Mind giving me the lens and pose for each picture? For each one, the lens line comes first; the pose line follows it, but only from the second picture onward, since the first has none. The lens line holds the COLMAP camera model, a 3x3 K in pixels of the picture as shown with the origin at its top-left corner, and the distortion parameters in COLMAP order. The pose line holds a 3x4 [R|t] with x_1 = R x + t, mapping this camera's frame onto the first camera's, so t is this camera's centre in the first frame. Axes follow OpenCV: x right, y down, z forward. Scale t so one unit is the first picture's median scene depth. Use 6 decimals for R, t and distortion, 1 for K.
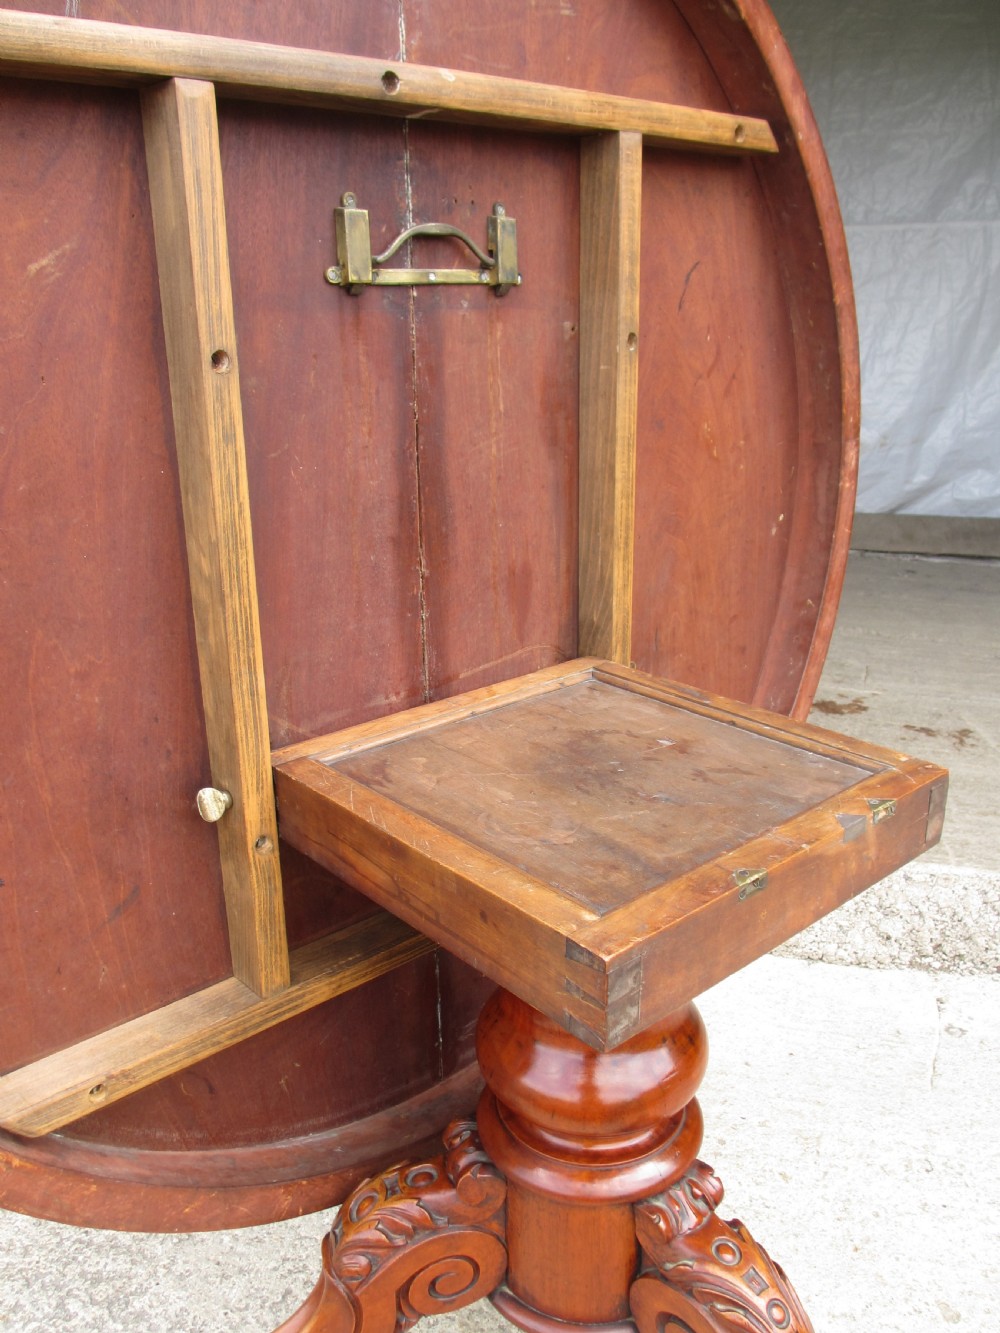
lens RADIAL K [[1115.0, 0, 483.3], [0, 1115.0, 606.3], [0, 0, 1]] dist [-0.048855, 0.007990]
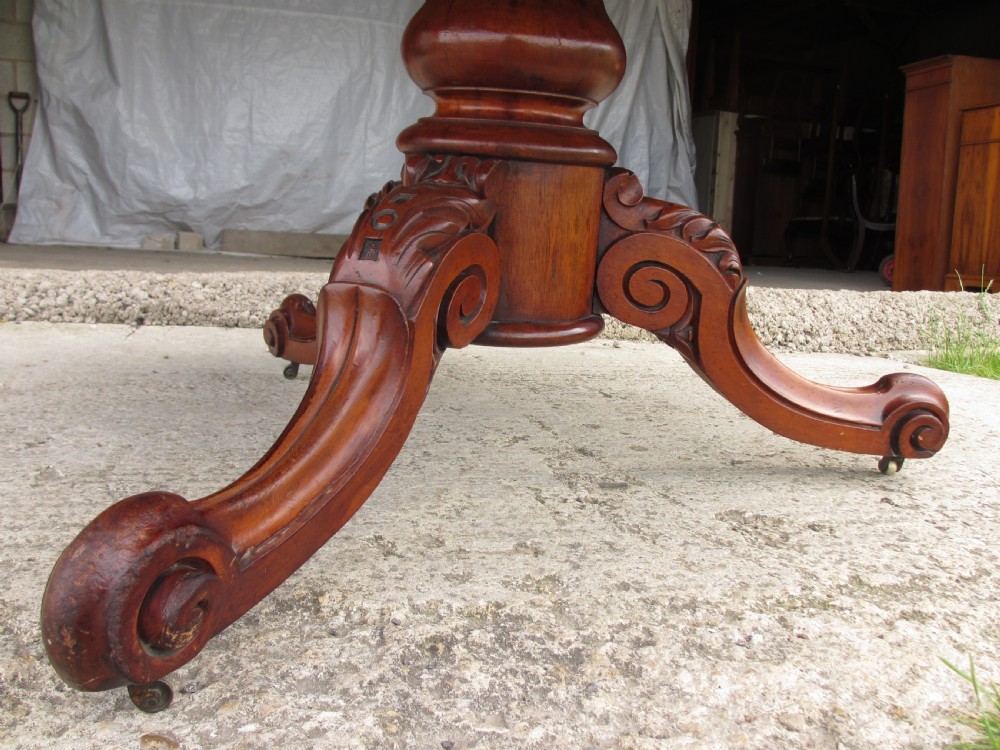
lens RADIAL K [[836.5, 0, 493.4], [0, 836.5, 390.8], [0, 0, 1]] dist [-0.048855, 0.007990]
pose [[0.855678, -0.036281, 0.516235, 0.081671], [0.056505, 0.998125, -0.023511, 0.426837], [-0.514415, 0.049288, 0.856124, 0.111344]]
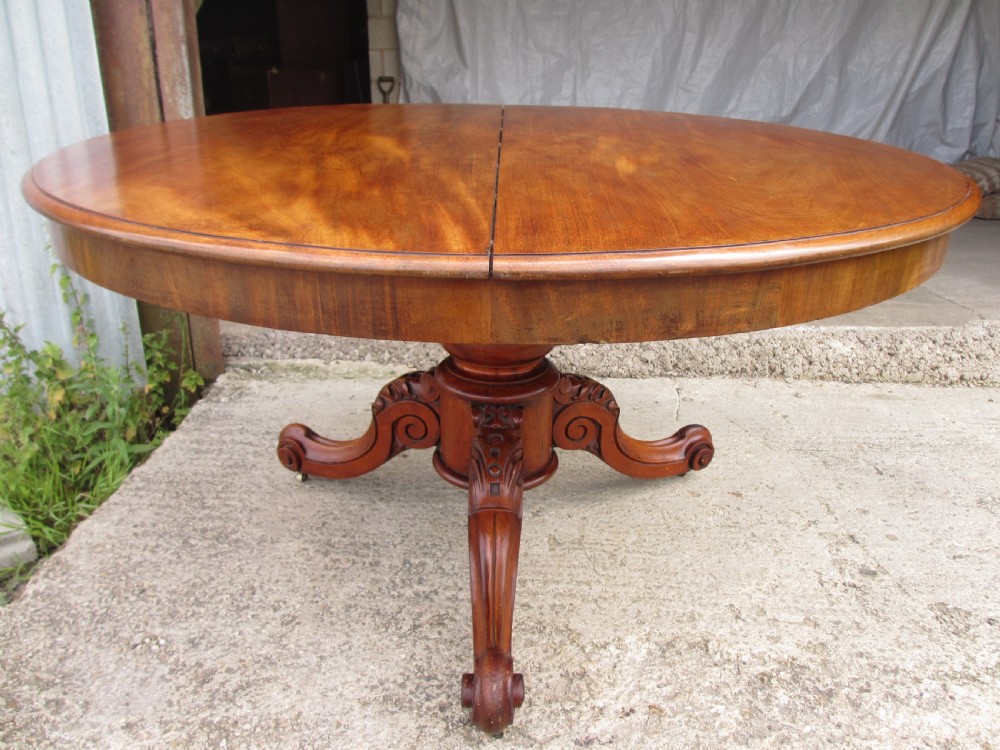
lens RADIAL K [[836.5, 0, 489.6], [0, 836.5, 379.2], [0, 0, 1]] dist [-0.048855, 0.007990]
pose [[0.980481, -0.051254, 0.189818, -0.111715], [0.035131, 0.995558, 0.087353, 0.208549], [-0.193452, -0.078979, 0.977926, -0.201214]]
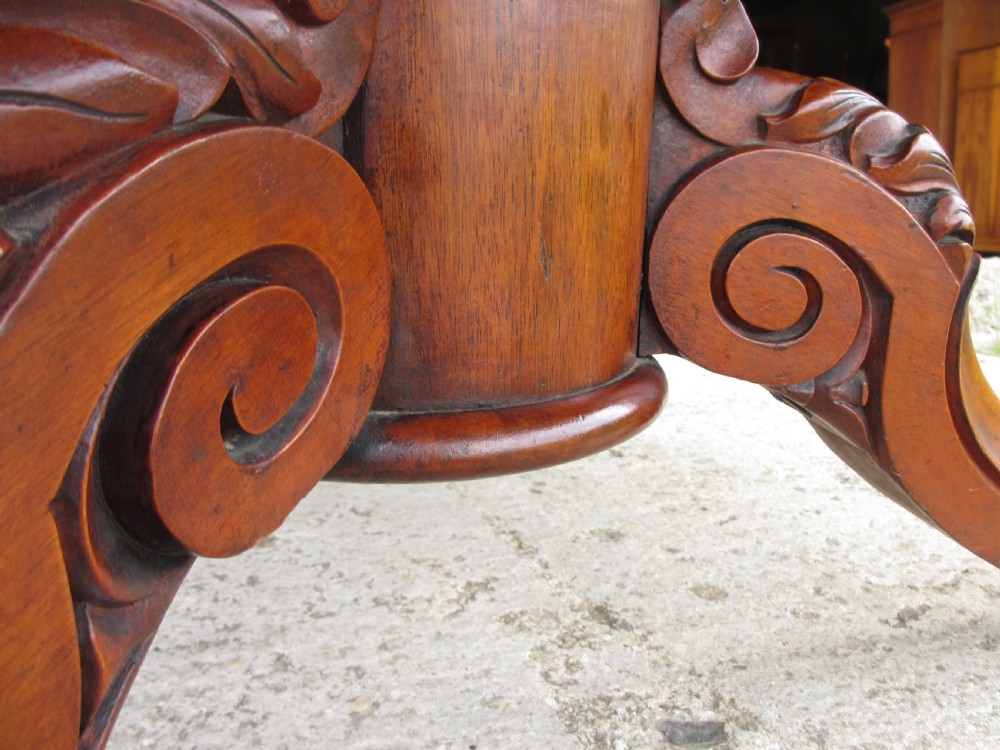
lens RADIAL K [[836.5, 0, 491.6], [0, 836.5, 384.3], [0, 0, 1]] dist [-0.048855, 0.007990]
pose [[0.826000, -0.087424, 0.556849, 0.231491], [0.114218, 0.993364, -0.013468, 0.382836], [-0.551976, 0.074727, 0.830505, 0.332579]]
